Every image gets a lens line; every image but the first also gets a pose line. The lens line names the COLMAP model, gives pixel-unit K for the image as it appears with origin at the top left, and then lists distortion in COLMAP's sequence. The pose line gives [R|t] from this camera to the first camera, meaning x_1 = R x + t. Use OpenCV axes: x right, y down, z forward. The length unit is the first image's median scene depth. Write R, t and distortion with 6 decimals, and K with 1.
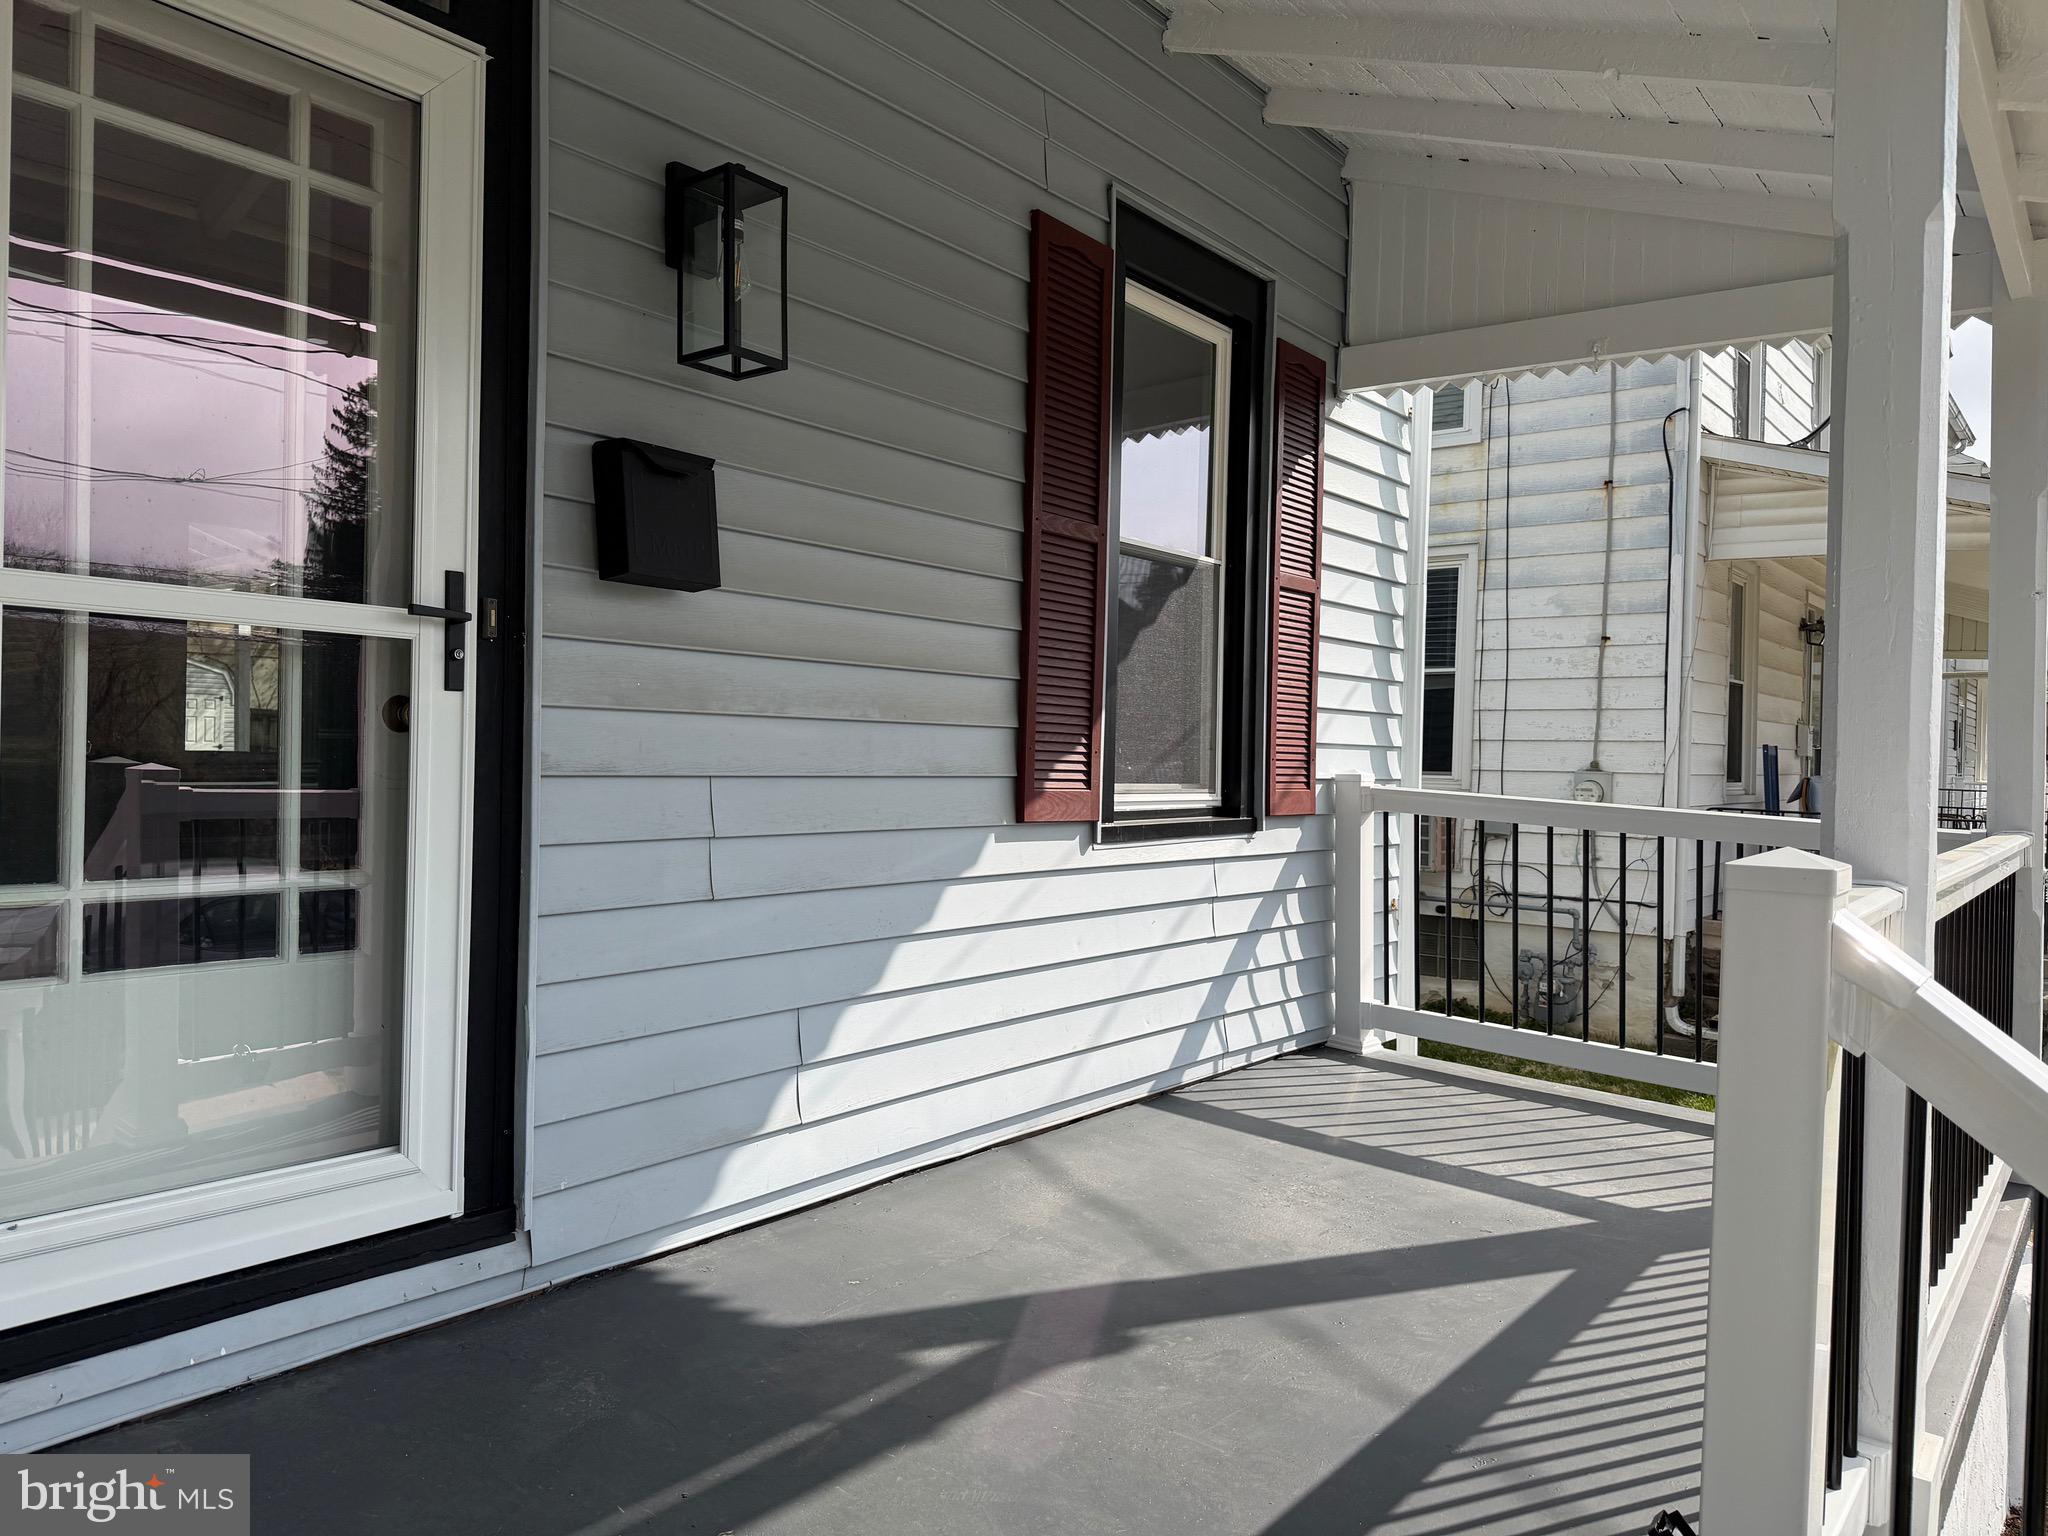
lens RADIAL K [[1436.6, 0, 1024.0], [0, 1436.6, 768.0], [0, 0, 1]] dist [0.071320, -0.080597]
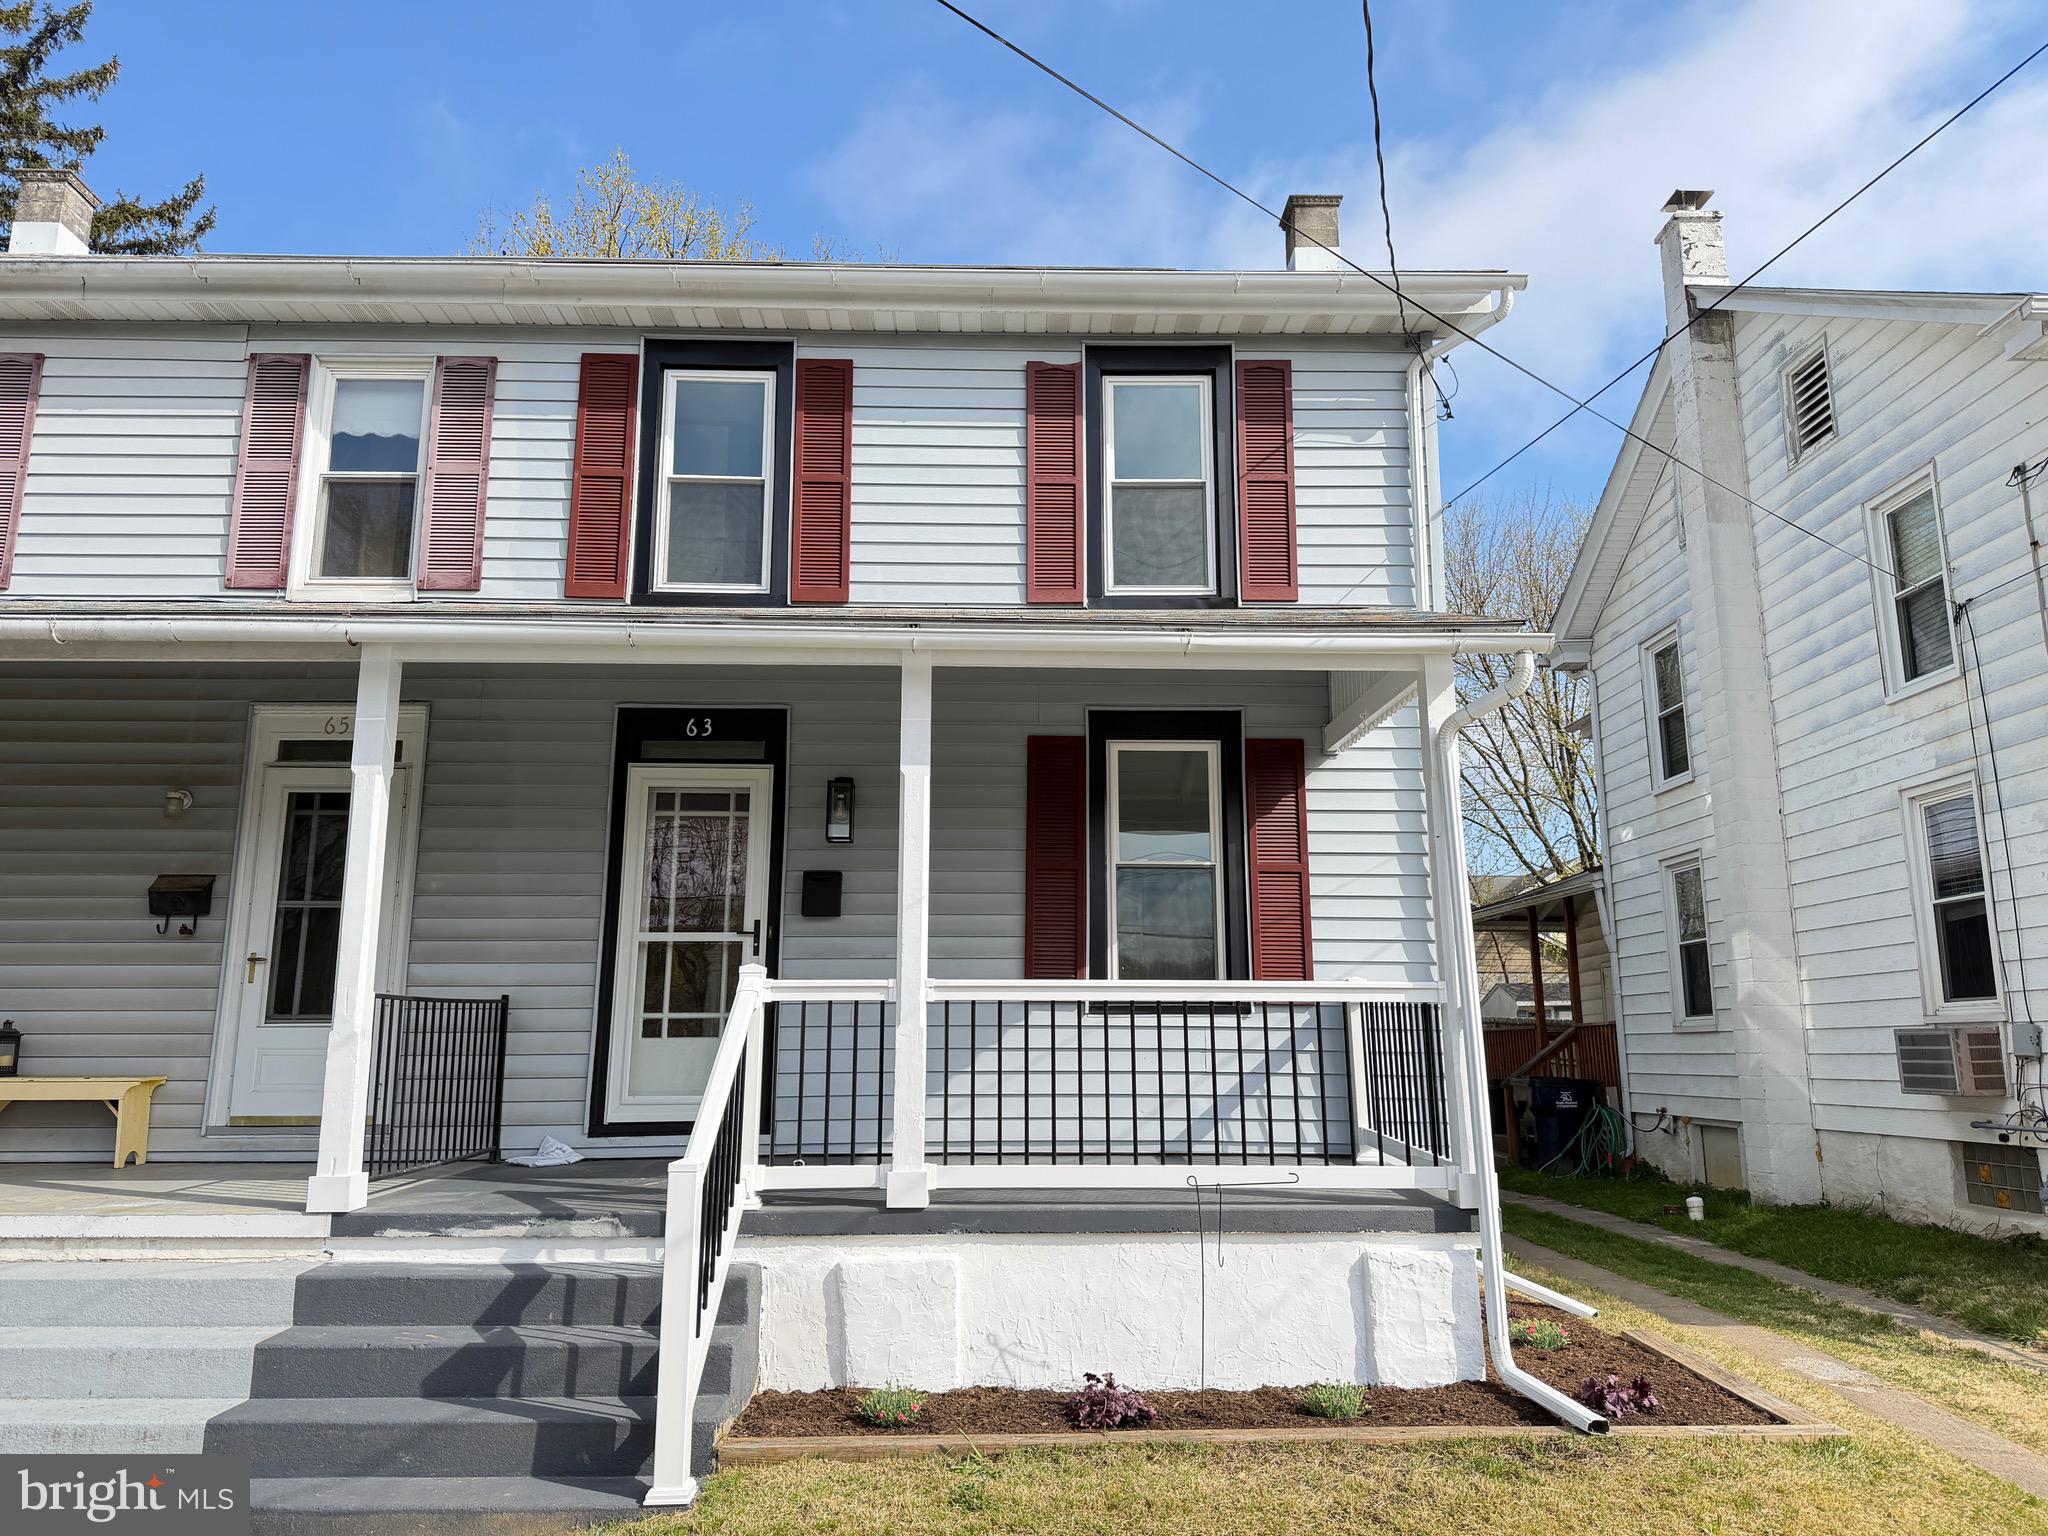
lens RADIAL K [[1436.6, 0, 1024.0], [0, 1436.6, 768.0], [0, 0, 1]] dist [0.071320, -0.080597]
pose [[0.638342, -0.186239, -0.746883, 1.283990], [0.009744, 0.972167, -0.234086, 0.154898], [0.769691, 0.142149, 0.622390, -0.326989]]
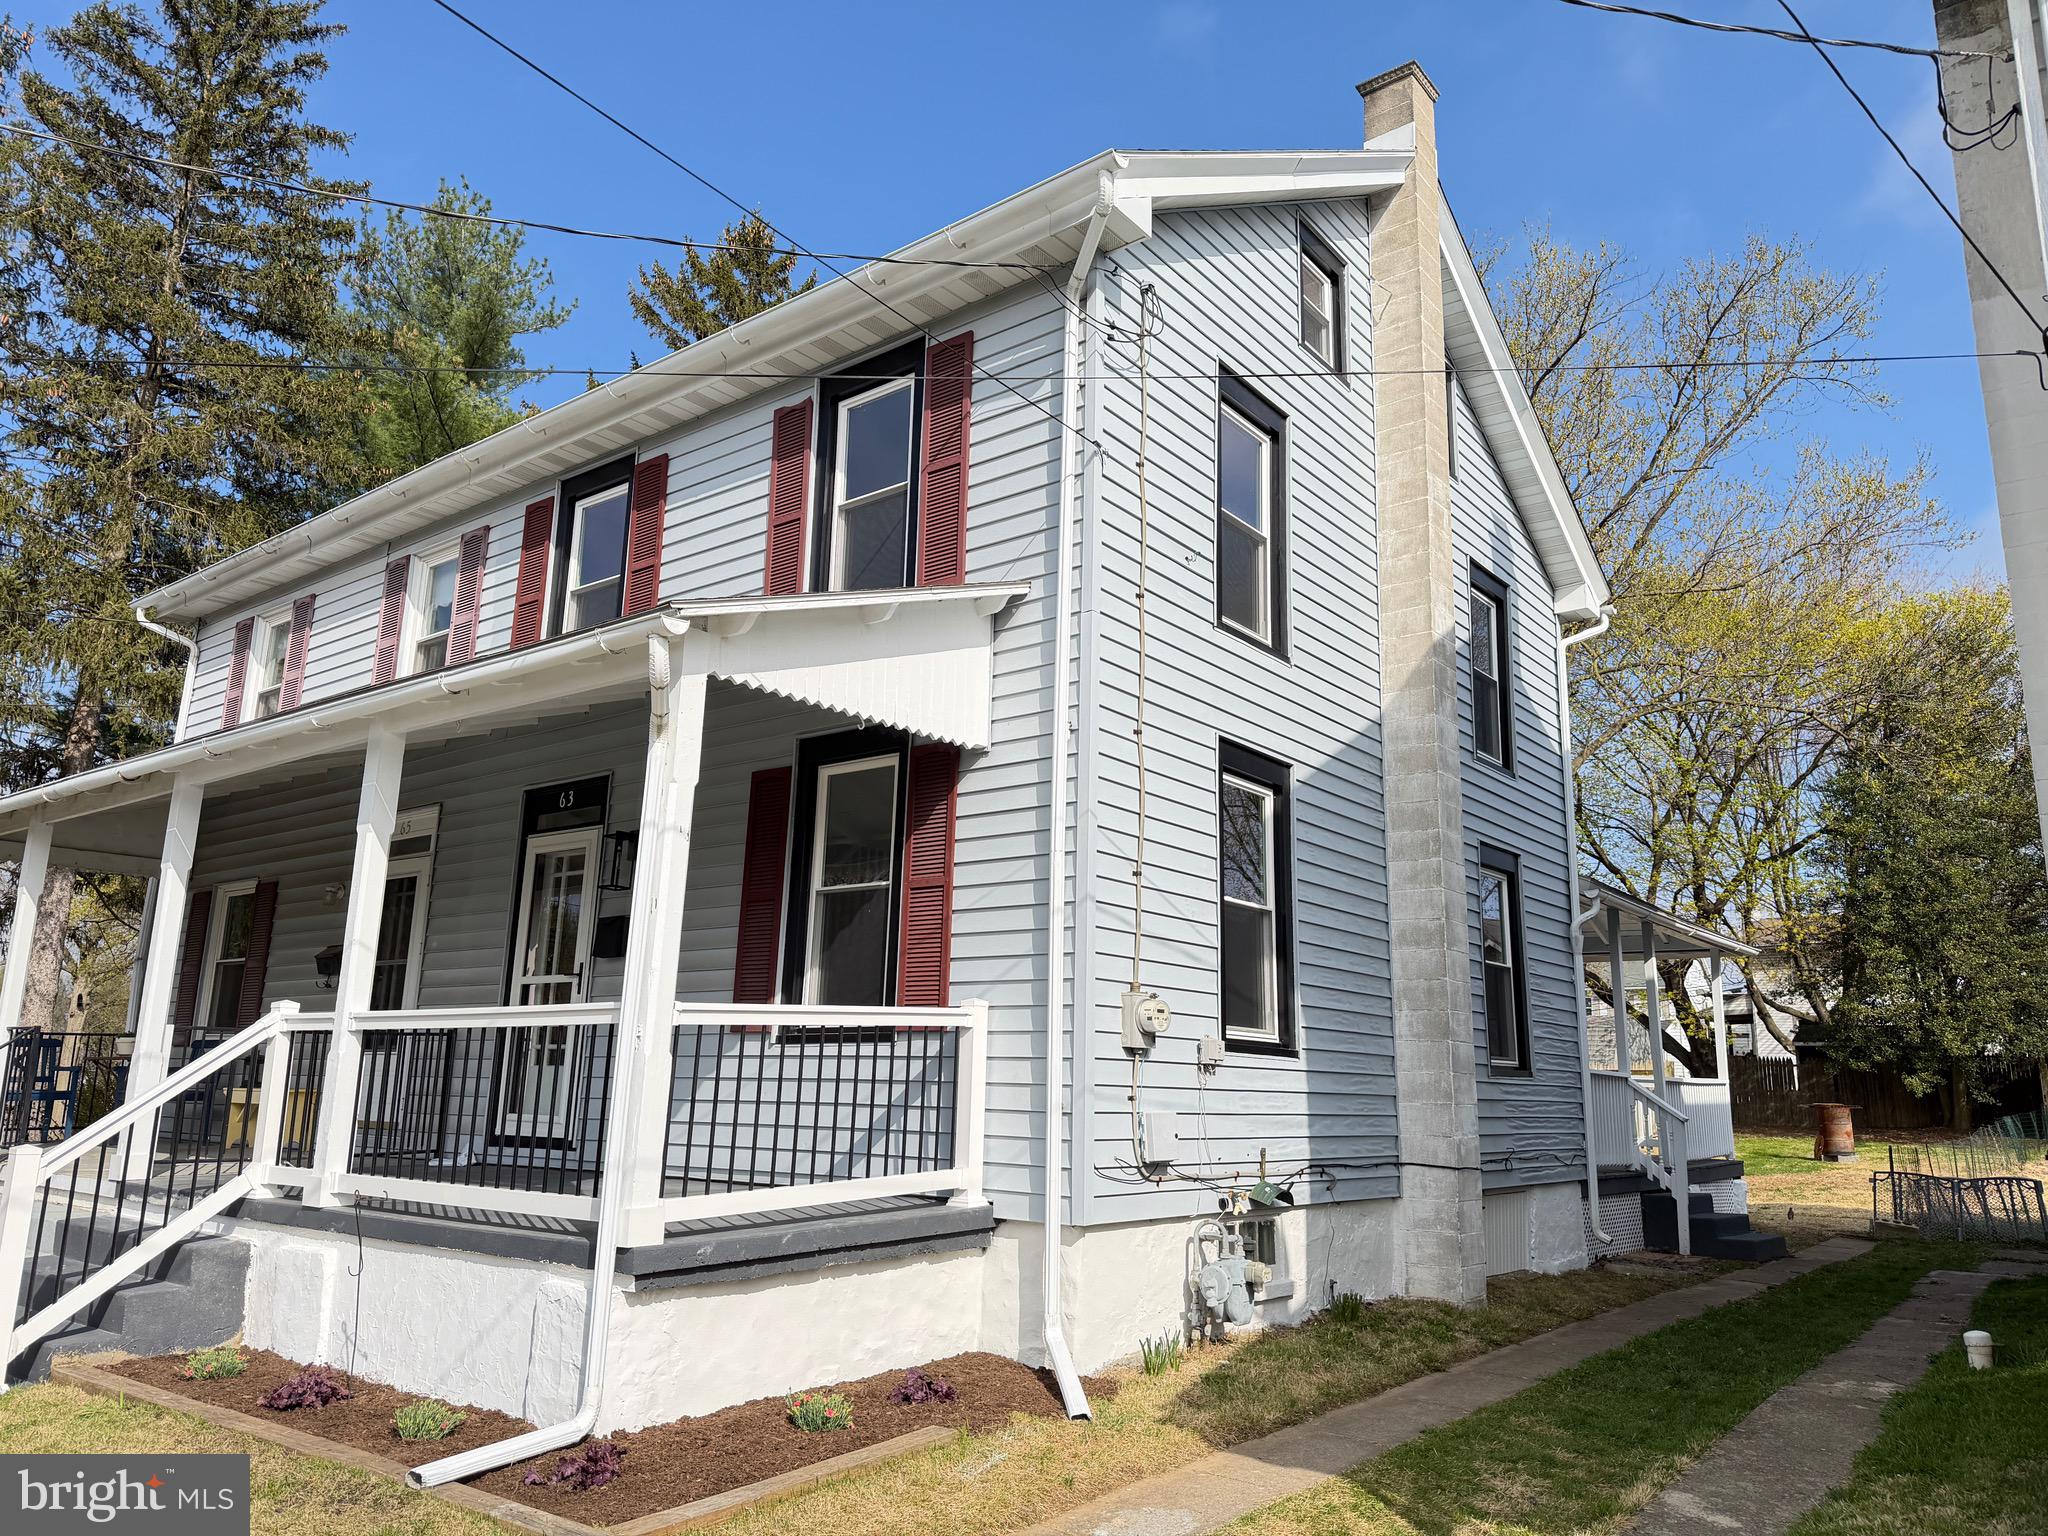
lens RADIAL K [[1443.9, 0, 1024.0], [0, 1443.9, 768.0], [0, 0, 1]] dist [0.065237, -0.083727]
pose [[0.003878, -0.254150, -0.967157, 1.737065], [-0.039690, 0.966363, -0.254101, 0.149399], [0.999204, 0.039372, -0.006339, 1.088644]]
